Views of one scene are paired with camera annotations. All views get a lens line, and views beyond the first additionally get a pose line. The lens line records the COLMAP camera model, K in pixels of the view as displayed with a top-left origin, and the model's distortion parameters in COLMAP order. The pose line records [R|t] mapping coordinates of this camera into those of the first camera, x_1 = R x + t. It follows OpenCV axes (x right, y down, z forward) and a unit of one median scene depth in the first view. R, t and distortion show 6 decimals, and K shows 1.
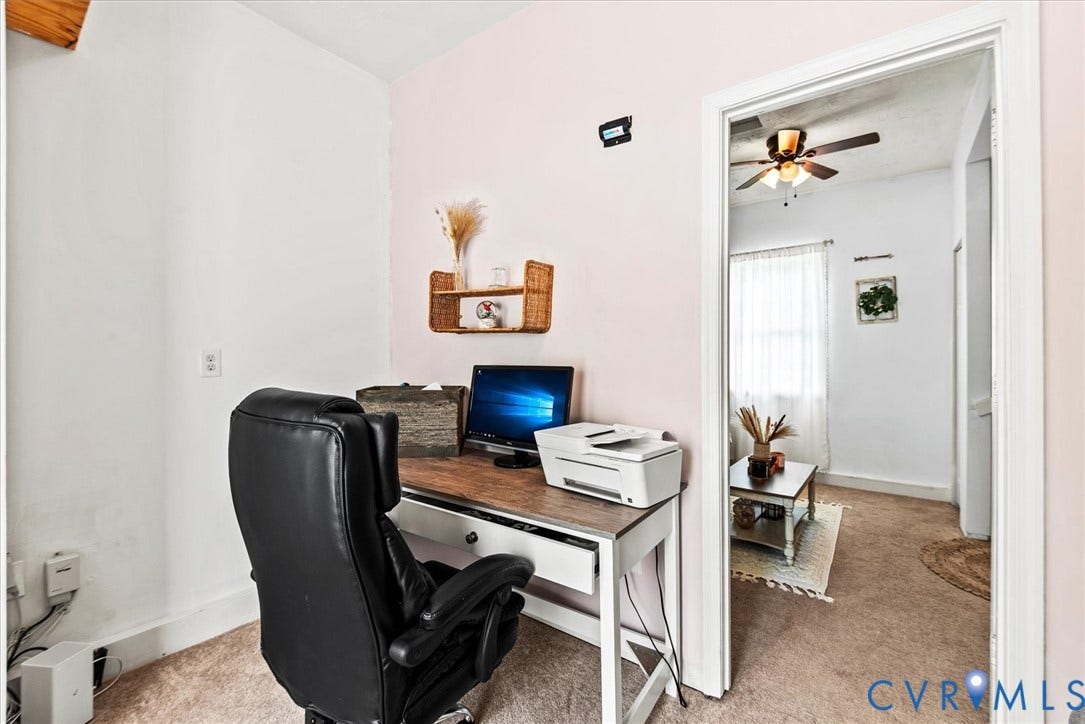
lens RADIAL K [[470.4, 0, 547.3], [0, 470.4, 356.6], [0, 0, 1]] dist [0.019896, -0.008174]
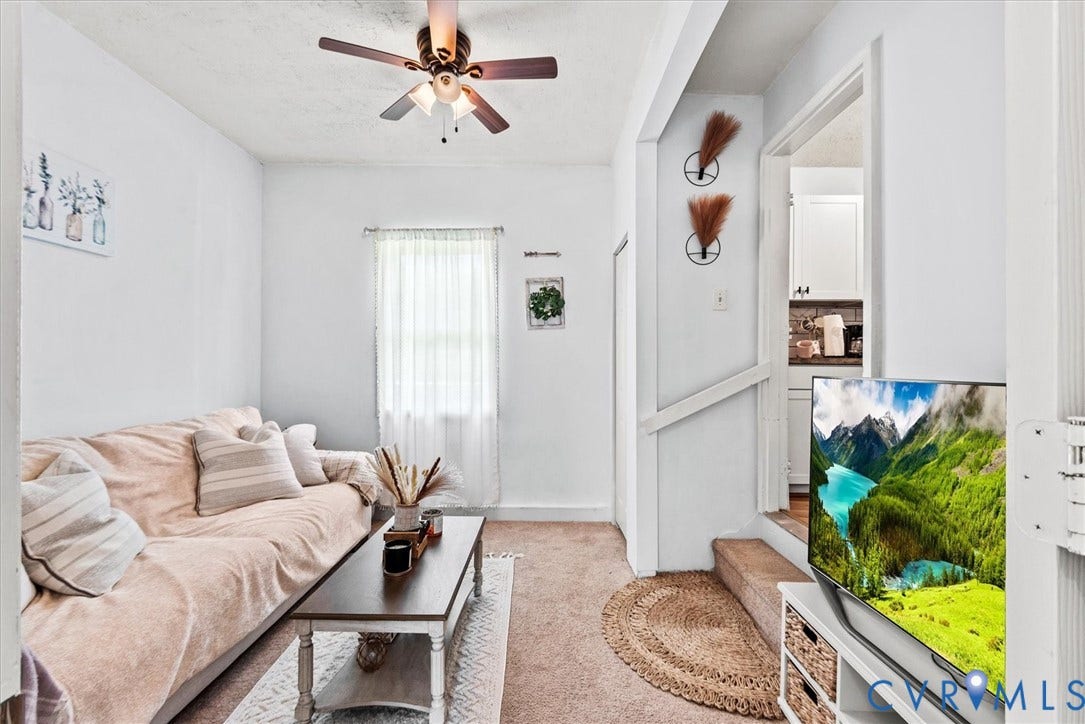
lens RADIAL K [[470.4, 0, 542.9], [0, 470.4, 365.6], [0, 0, 1]] dist [0.019896, -0.008174]
pose [[0.808880, 0.003392, 0.587963, 0.179454], [0.002044, 0.999961, -0.008582, 0.005512], [-0.587970, 0.008143, 0.808842, 0.301737]]
